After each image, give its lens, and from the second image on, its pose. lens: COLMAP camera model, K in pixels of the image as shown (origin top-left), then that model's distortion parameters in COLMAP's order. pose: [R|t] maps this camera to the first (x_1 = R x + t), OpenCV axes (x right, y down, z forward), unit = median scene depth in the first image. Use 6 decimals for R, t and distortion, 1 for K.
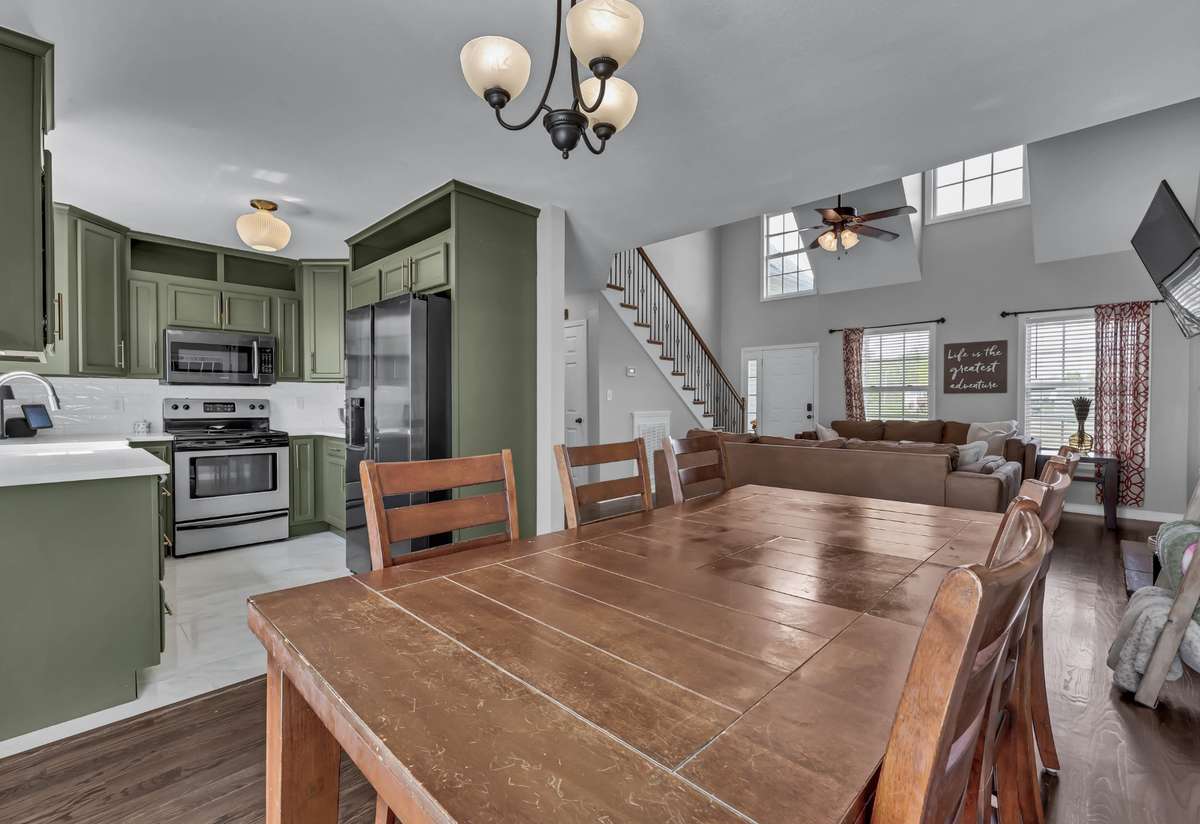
lens RADIAL K [[530.5, 0, 592.1], [0, 530.5, 410.5], [0, 0, 1]] dist [0.008109, -0.000142]
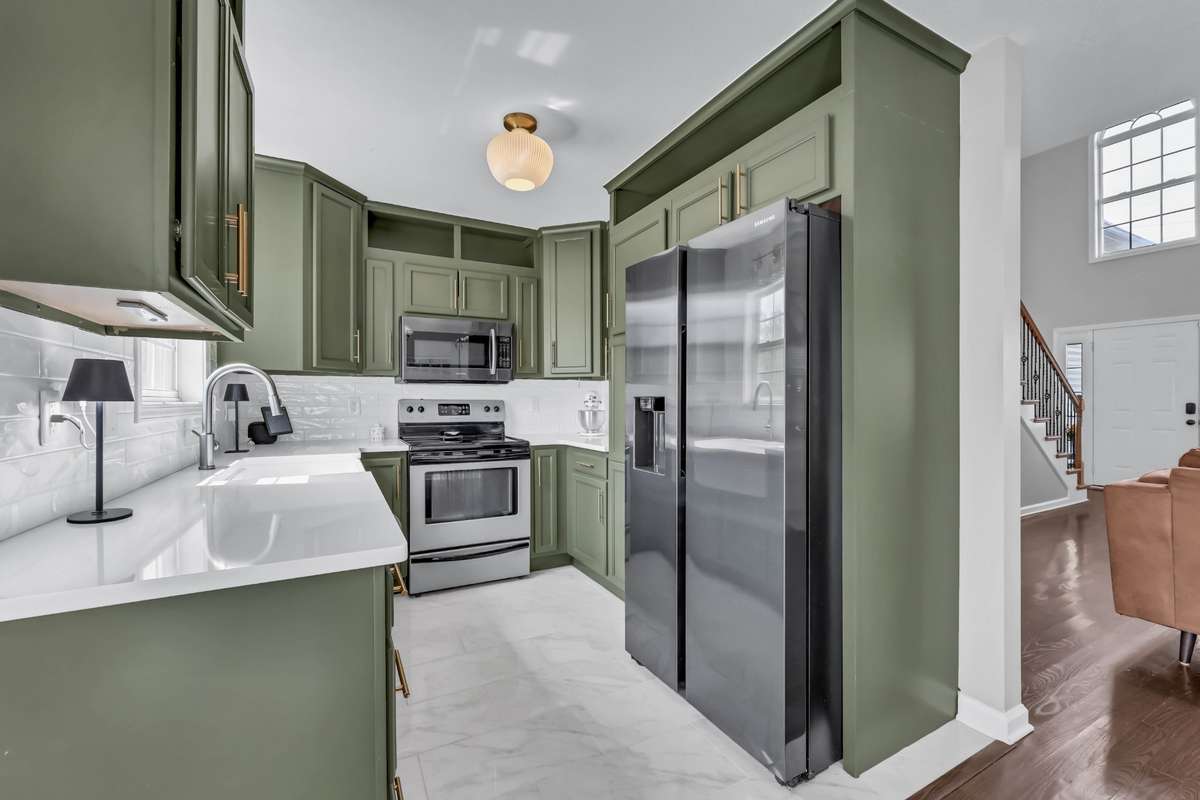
lens RADIAL K [[494.2, 0, 602.9], [0, 494.2, 402.2], [0, 0, 1]] dist [-0.001100, 0.000093]
pose [[0.959433, -0.002991, -0.281921, -0.259723], [-0.001257, 0.999888, -0.014887, -0.006415], [0.281935, 0.014637, 0.959322, 0.324179]]
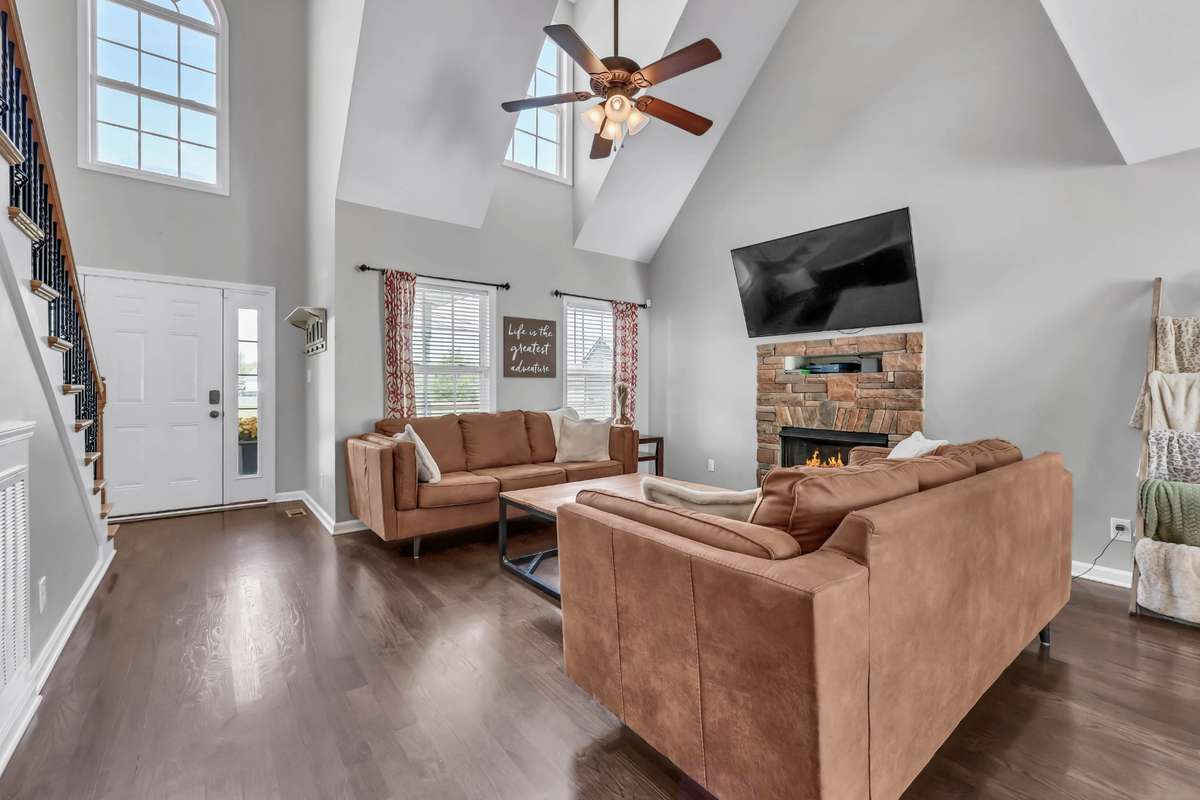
lens RADIAL K [[494.2, 0, 597.7], [0, 494.2, 390.1], [0, 0, 1]] dist [-0.001100, 0.000093]
pose [[0.120485, -0.004725, 0.992704, -0.092920], [0.015735, 0.999872, 0.002850, -0.015410], [-0.992590, 0.015277, 0.120544, 1.014185]]
